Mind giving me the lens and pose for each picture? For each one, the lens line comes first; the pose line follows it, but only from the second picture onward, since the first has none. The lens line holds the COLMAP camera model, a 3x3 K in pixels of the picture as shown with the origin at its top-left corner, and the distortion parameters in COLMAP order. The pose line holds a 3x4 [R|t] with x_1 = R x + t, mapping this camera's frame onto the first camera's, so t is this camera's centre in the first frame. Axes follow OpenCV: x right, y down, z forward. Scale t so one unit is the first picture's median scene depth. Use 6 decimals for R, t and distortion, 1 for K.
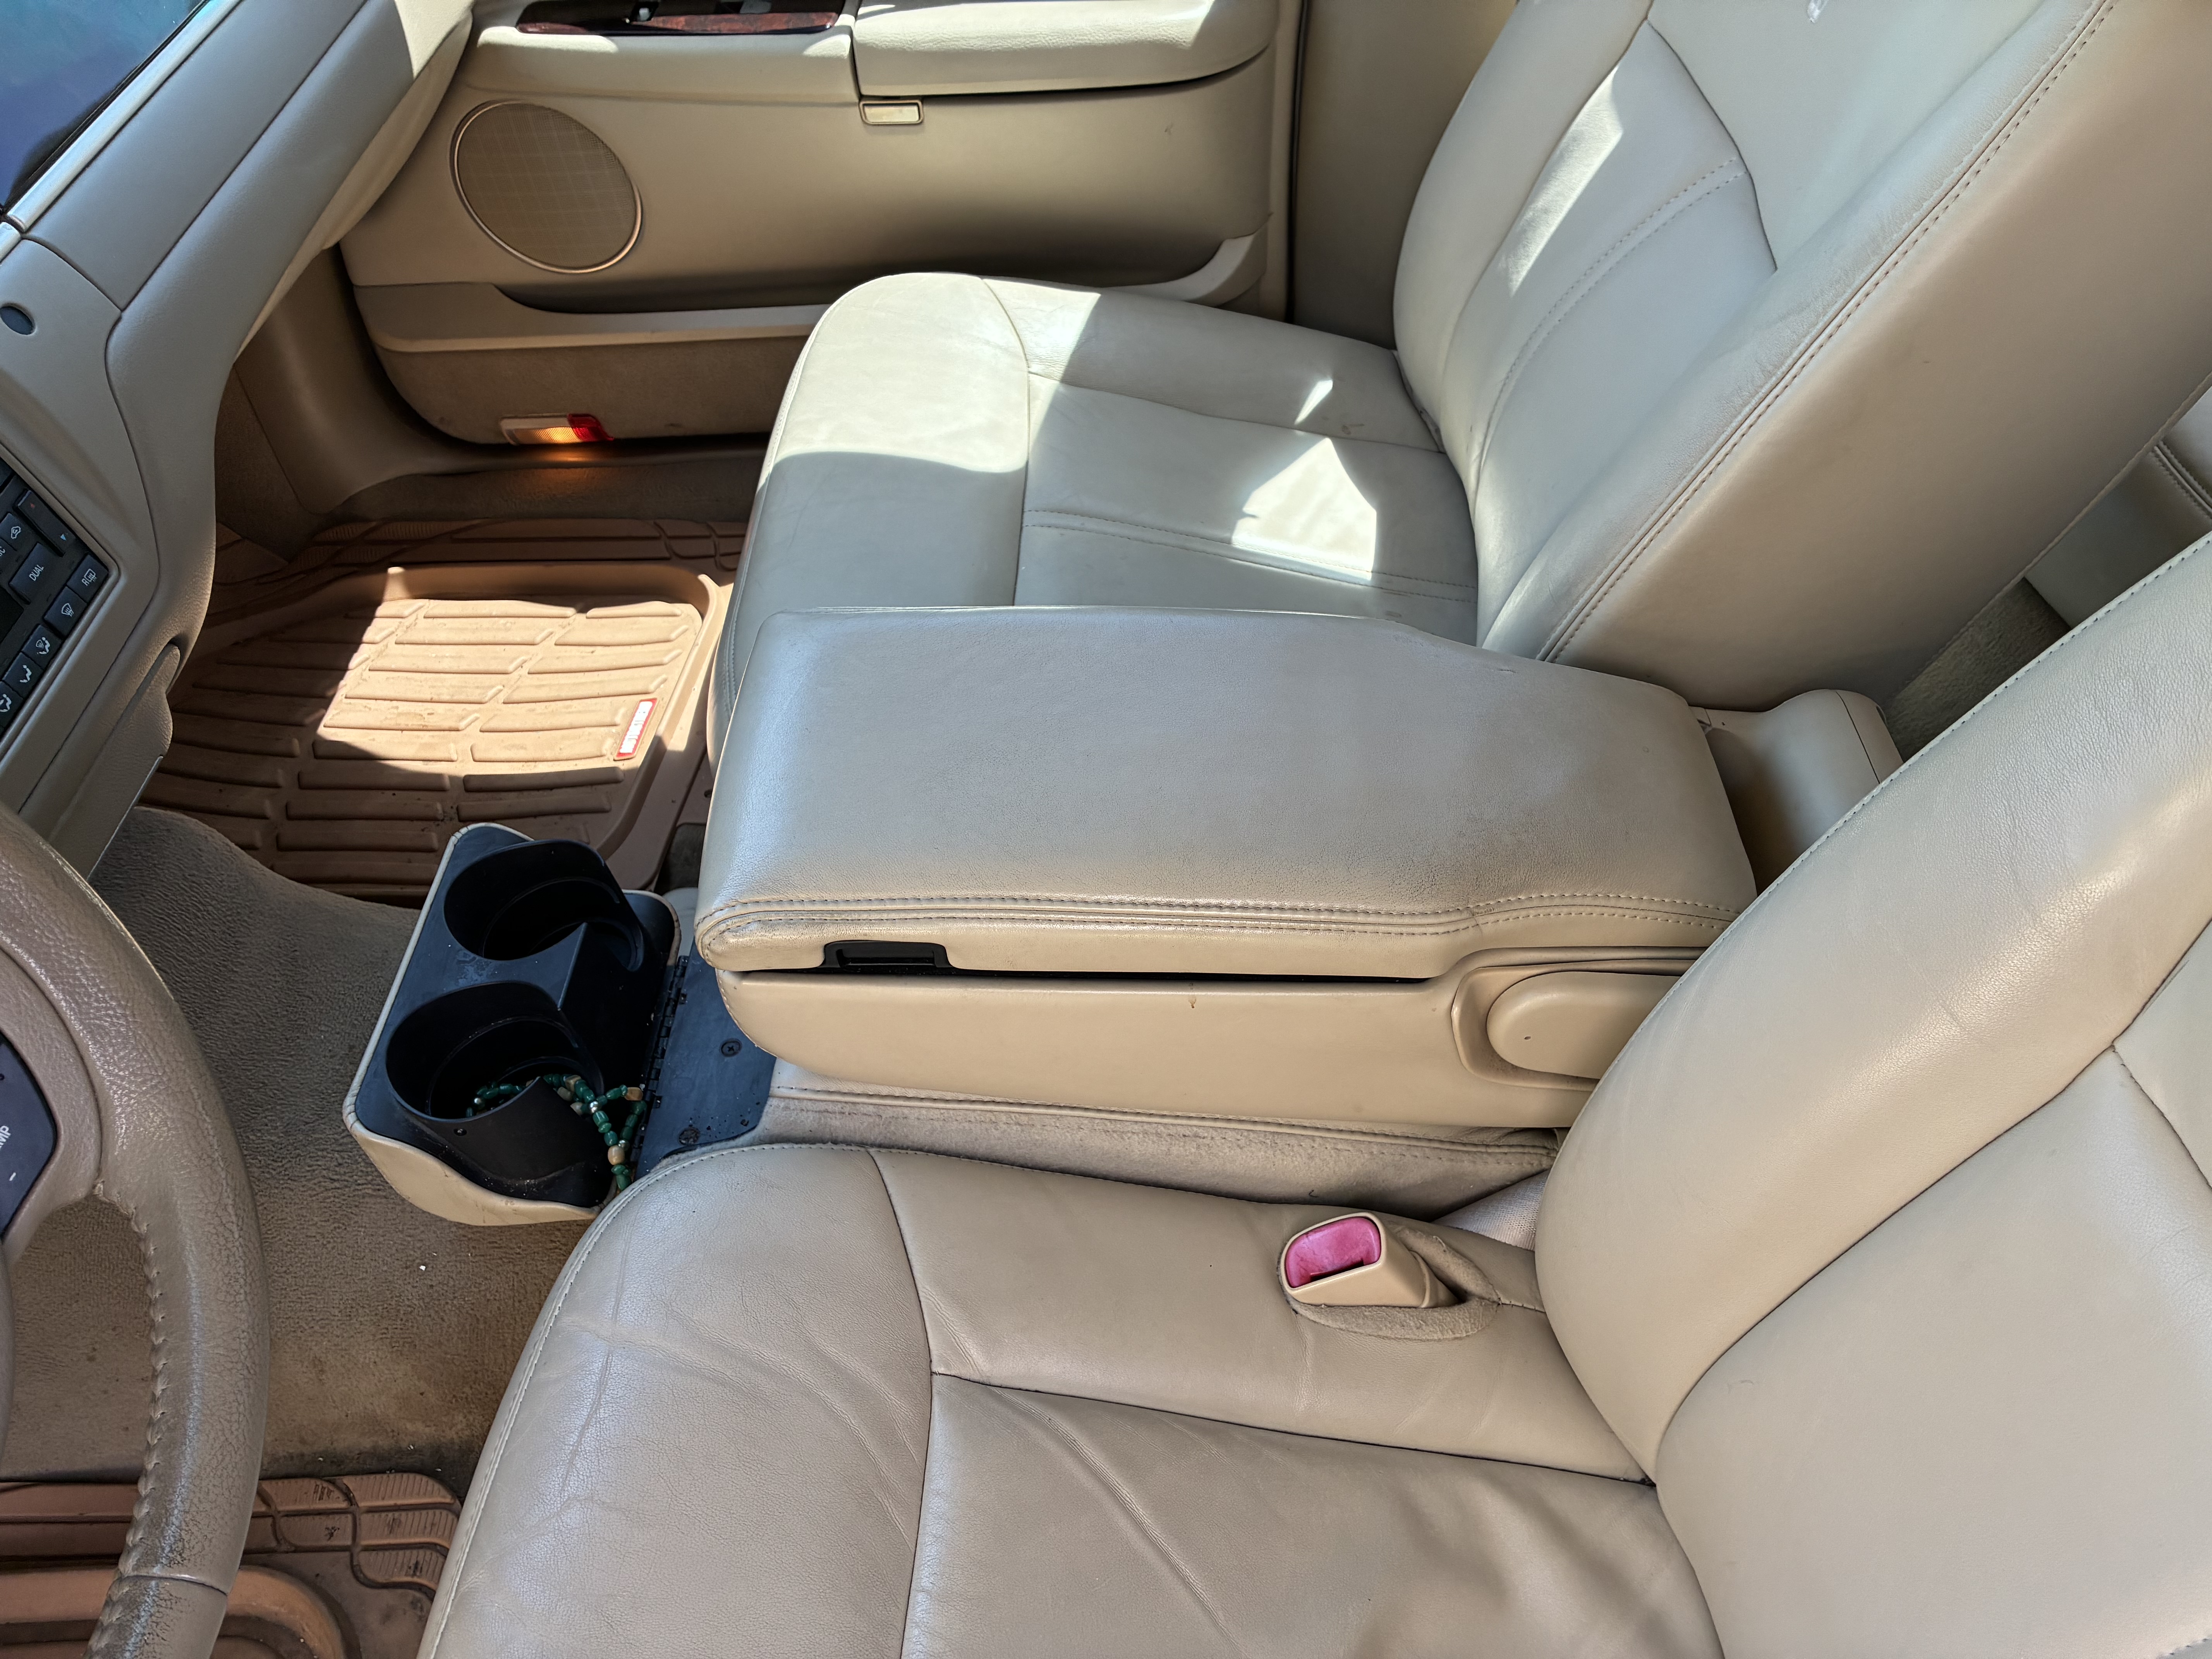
lens RADIAL K [[1663.4, 0, 1120.7], [0, 1663.4, 848.2], [0, 0, 1]] dist [0.089188, -0.125843]
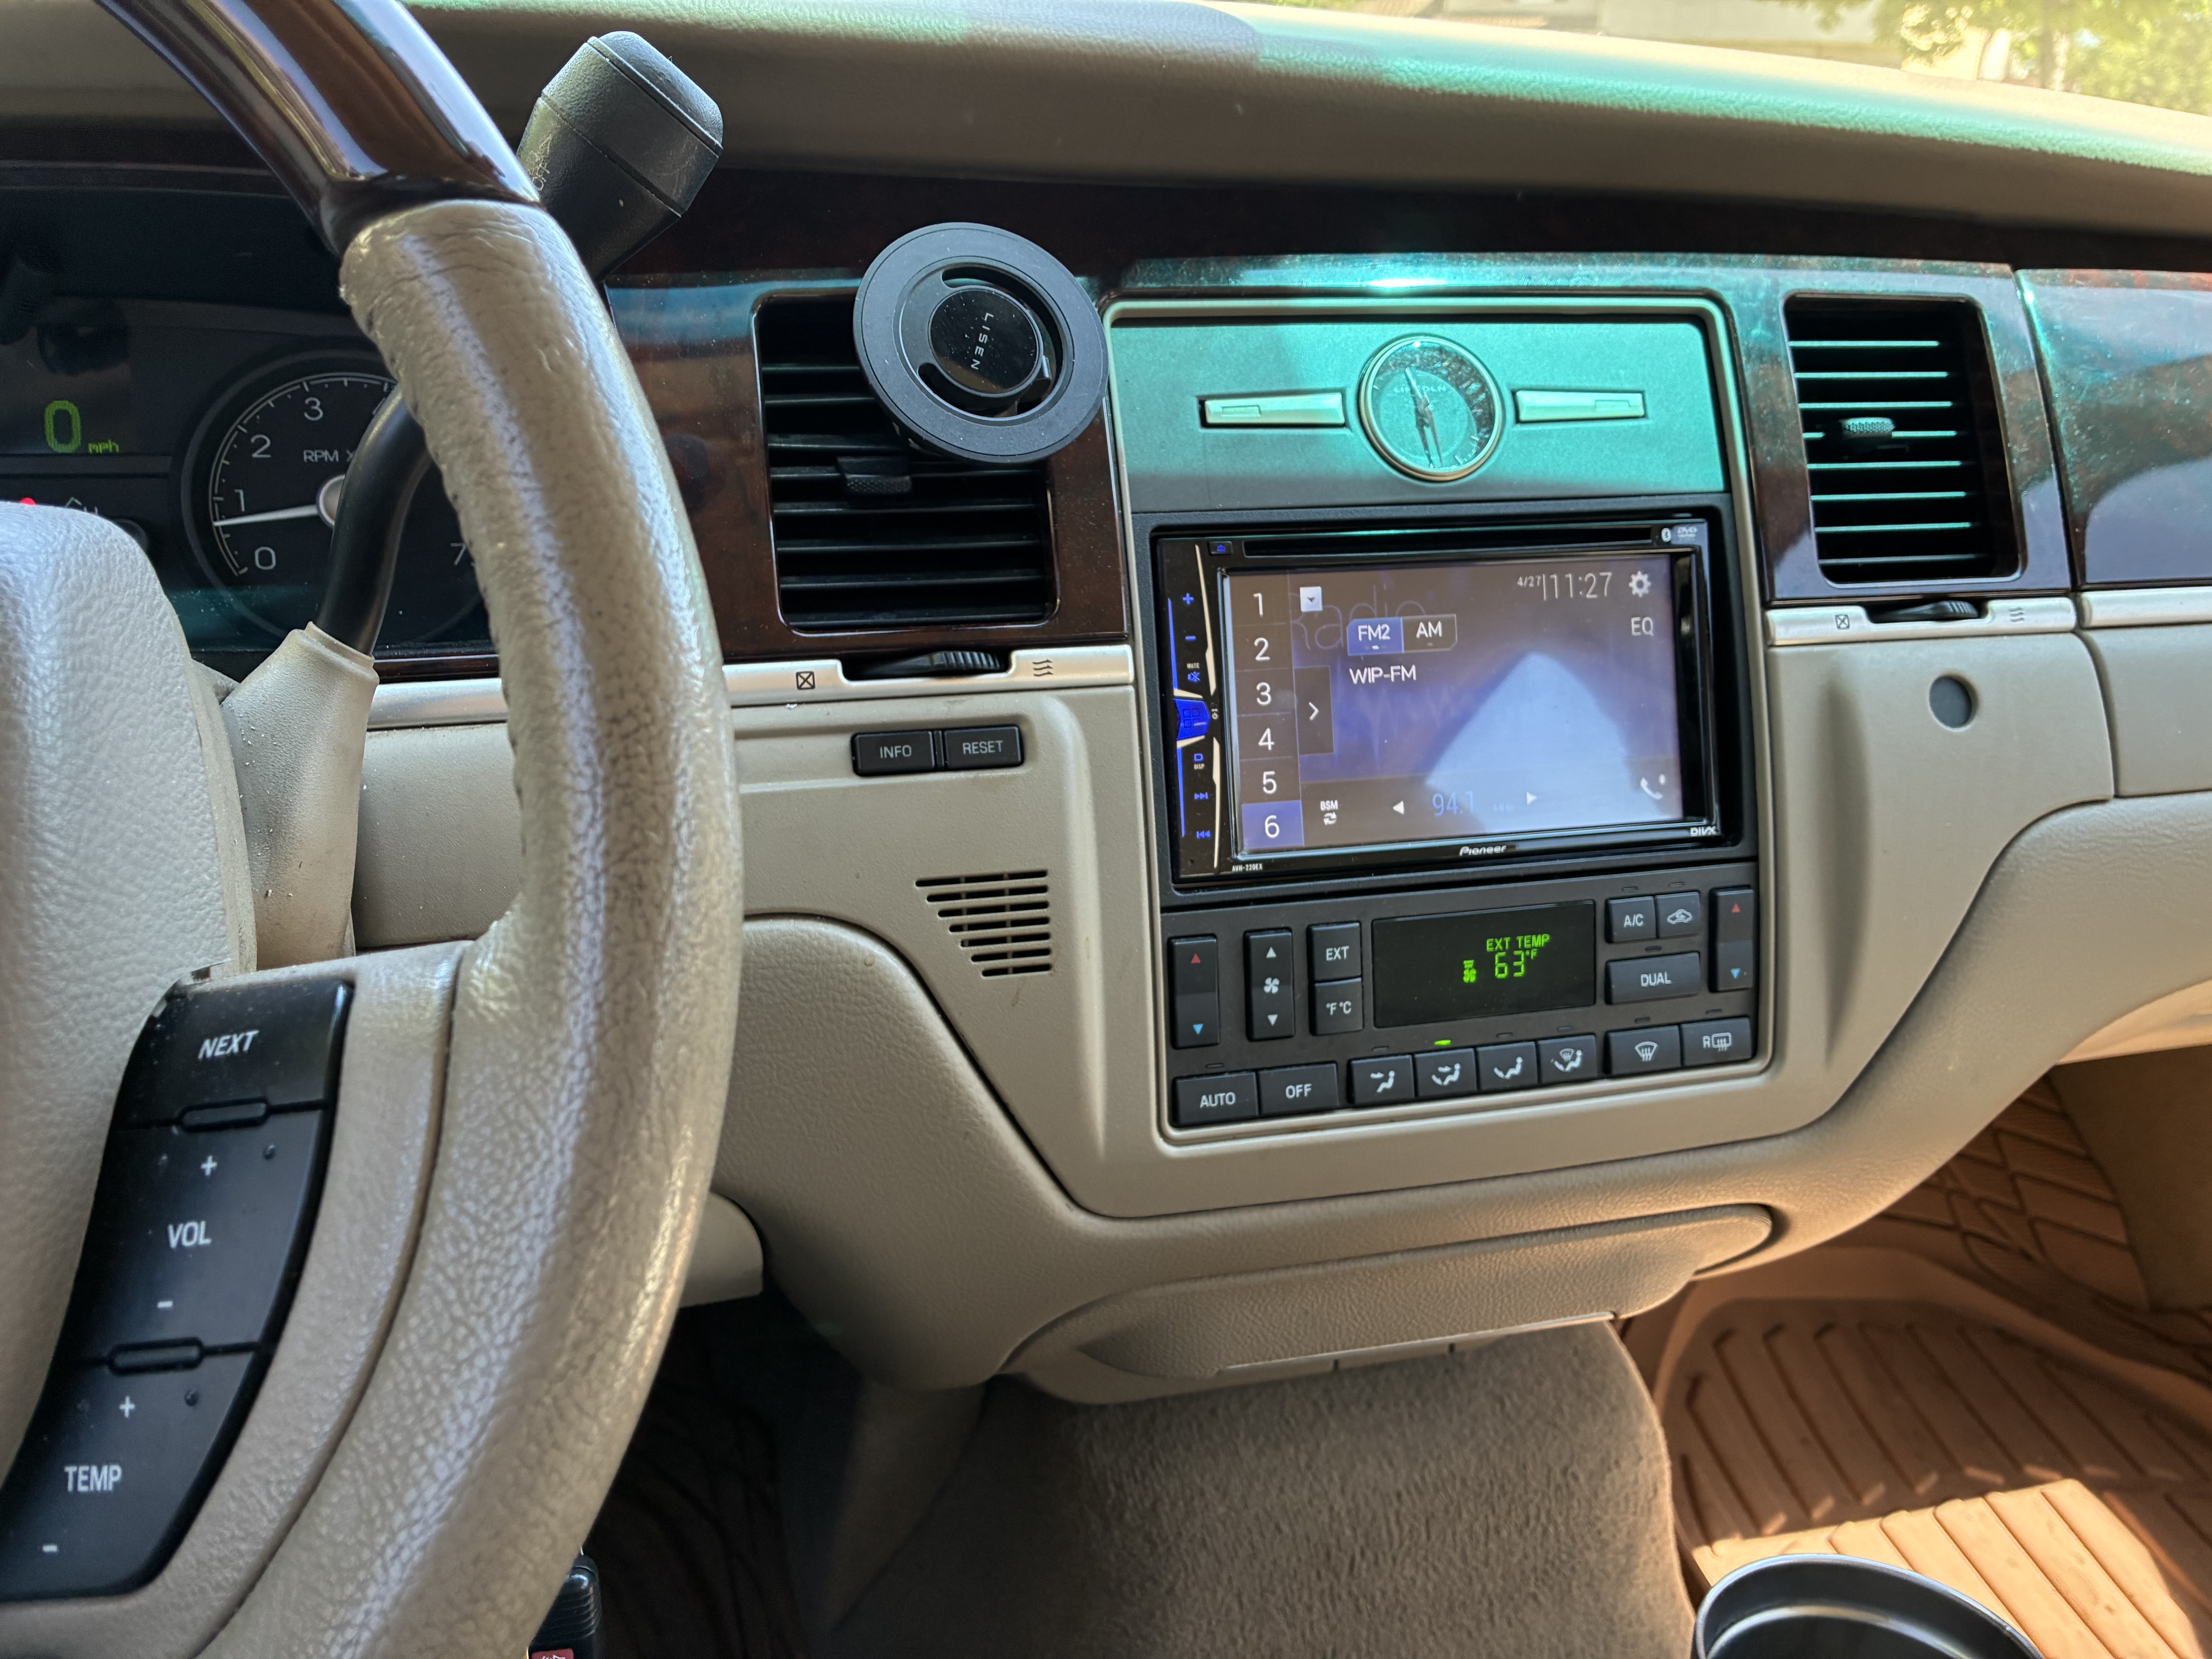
lens RADIAL K [[1659.5, 0, 1106.0], [0, 1659.5, 829.5], [0, 0, 1]] dist [0.004938, 0.005966]
pose [[0.265227, 0.430621, -0.862682, -0.179641], [-0.740267, 0.664226, 0.103967, -0.110686], [0.617786, 0.611040, 0.494945, 0.519054]]
